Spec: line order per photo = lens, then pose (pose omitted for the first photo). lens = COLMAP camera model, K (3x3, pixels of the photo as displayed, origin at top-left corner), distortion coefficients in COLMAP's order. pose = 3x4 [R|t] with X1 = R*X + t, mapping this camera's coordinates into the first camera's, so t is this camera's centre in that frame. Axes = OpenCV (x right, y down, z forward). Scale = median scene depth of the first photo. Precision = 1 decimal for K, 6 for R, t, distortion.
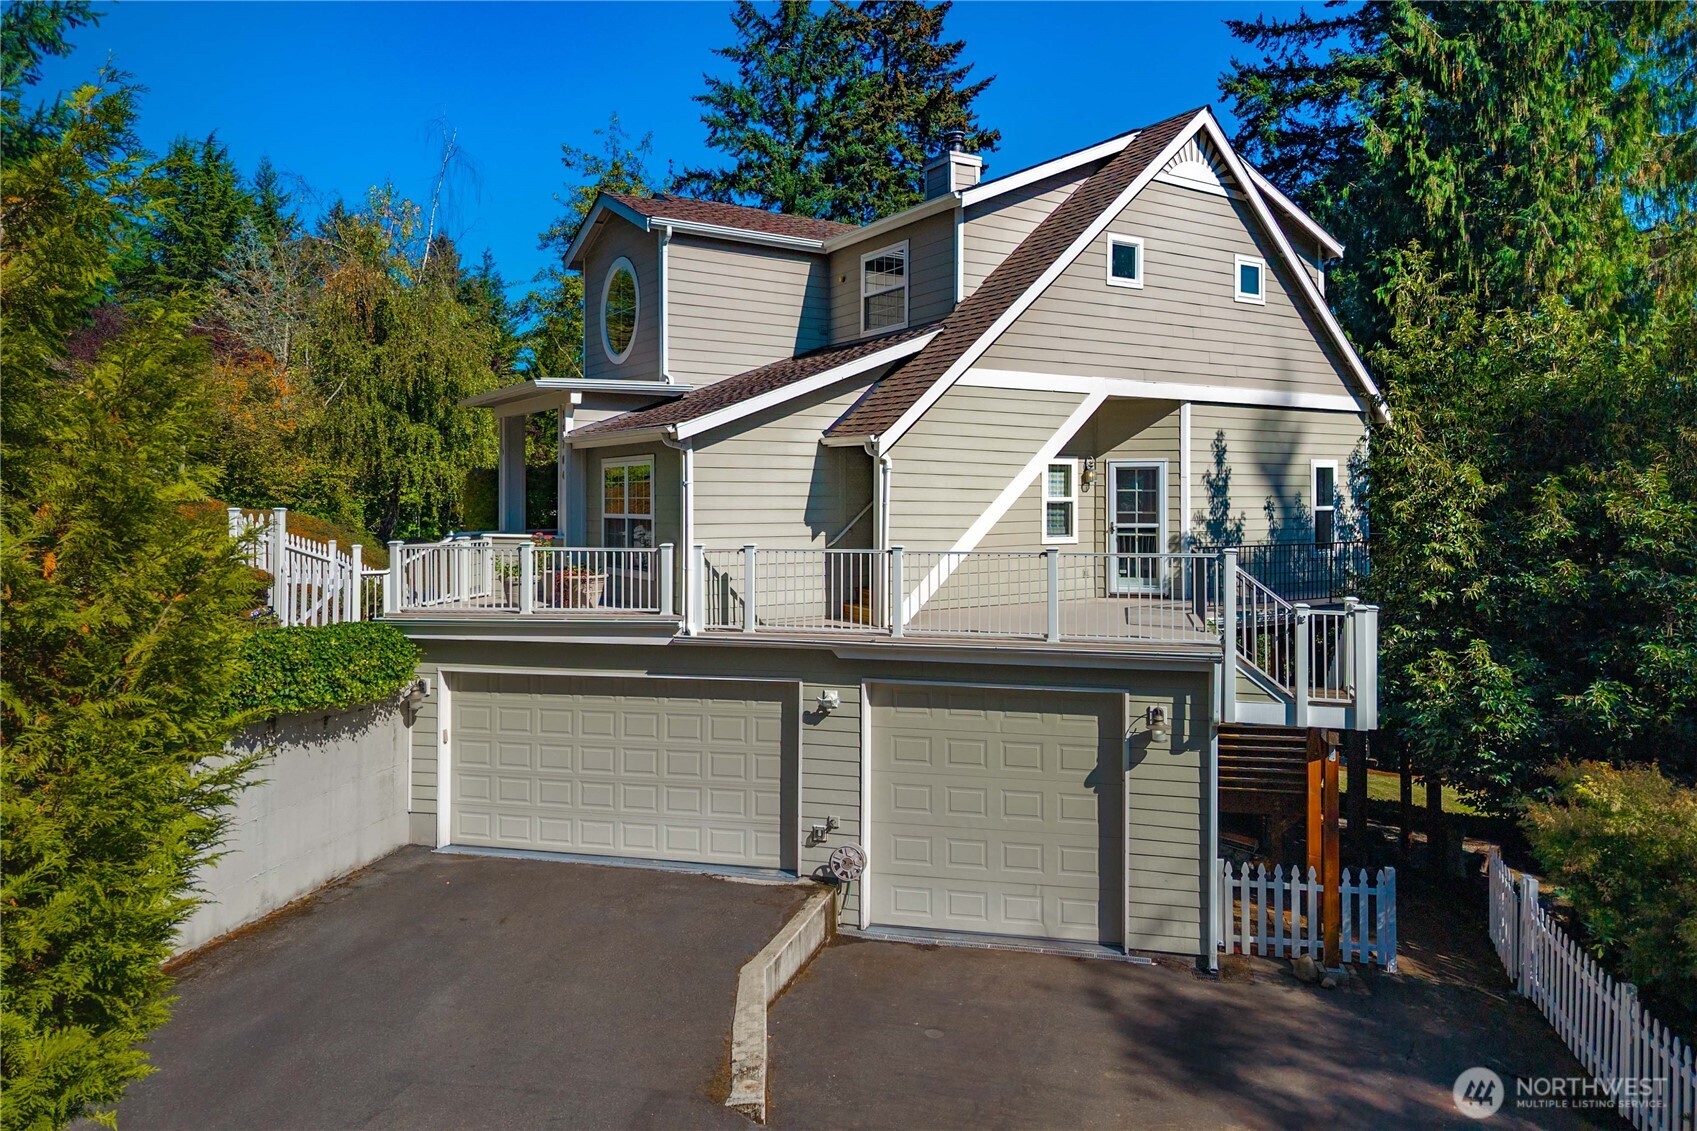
lens RADIAL K [[1137.9, 0, 848.4], [0, 1137.9, 508.9], [0, 0, 1]] dist [0.005736, 0.001707]
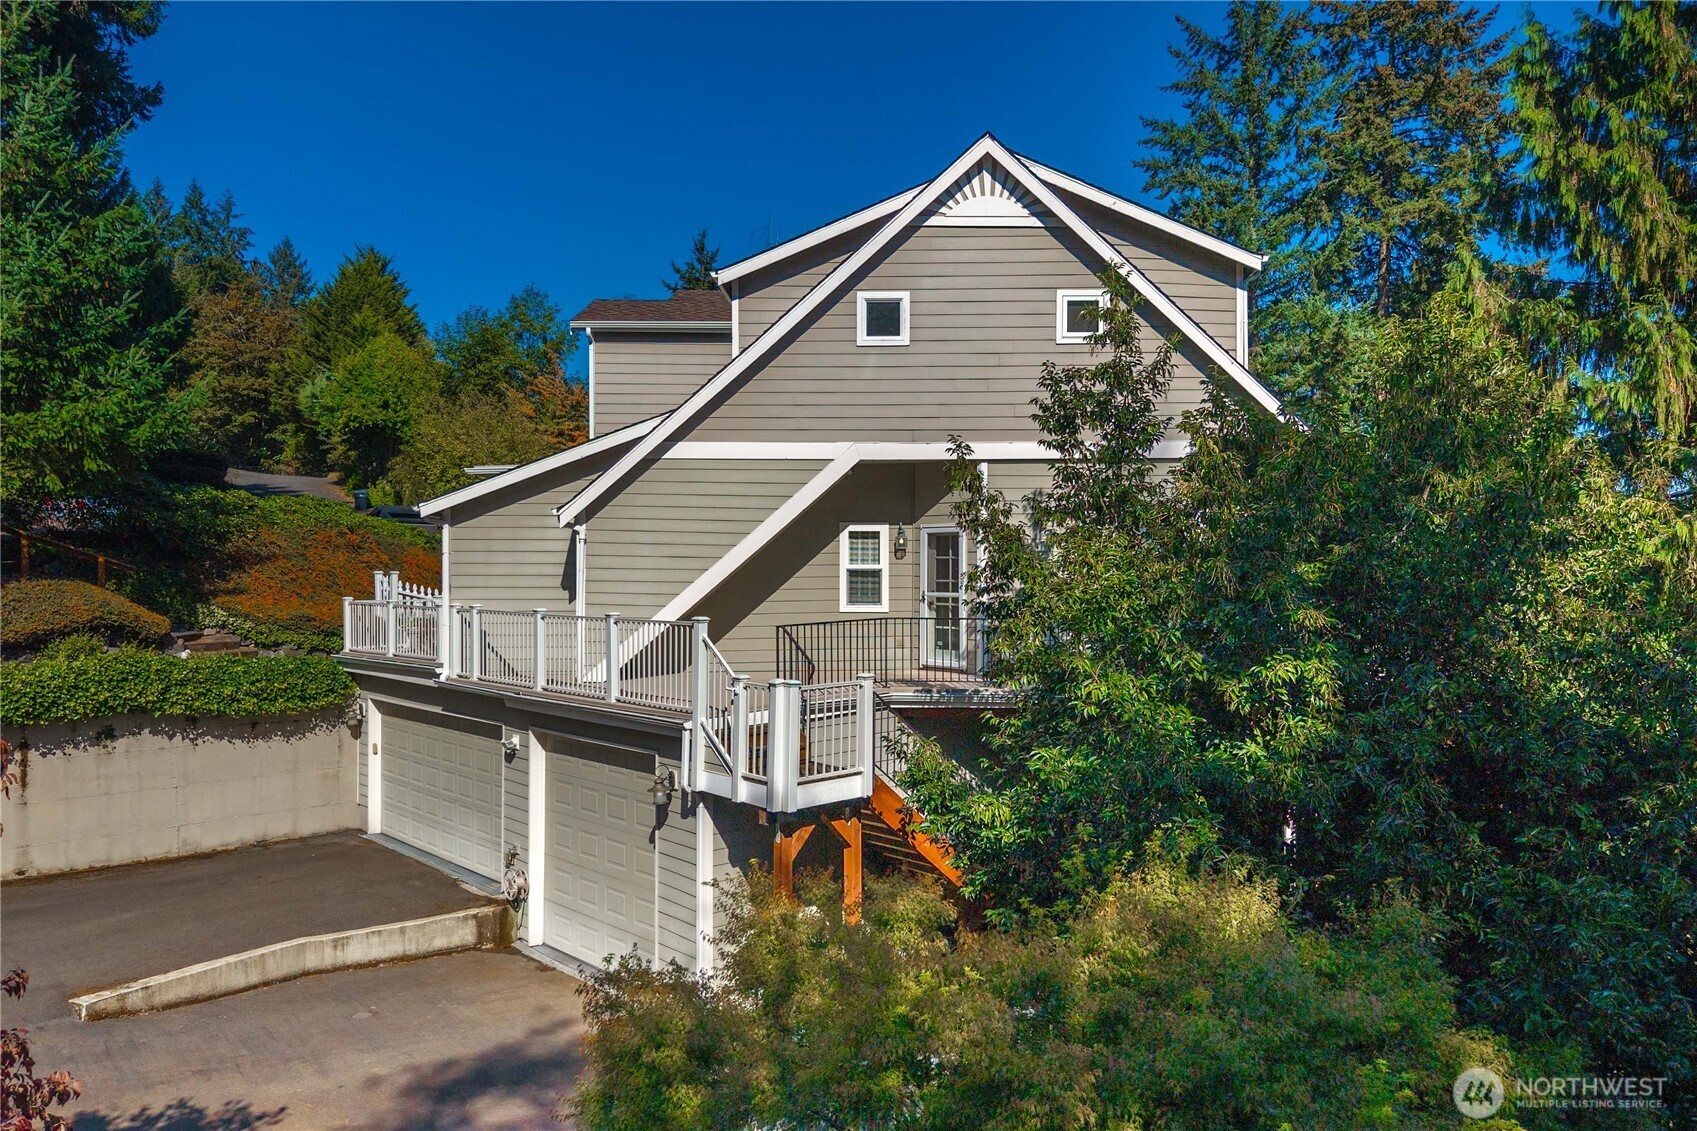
lens RADIAL K [[1168.2, 0, 876.4], [0, 1168.2, 592.2], [0, 0, 1]] dist [0.056117, -0.082345]
pose [[0.843080, 0.014898, -0.537582, 0.773869], [-0.005956, 0.999814, 0.018369, -0.005486], [0.537756, -0.012285, 0.843011, 0.165639]]
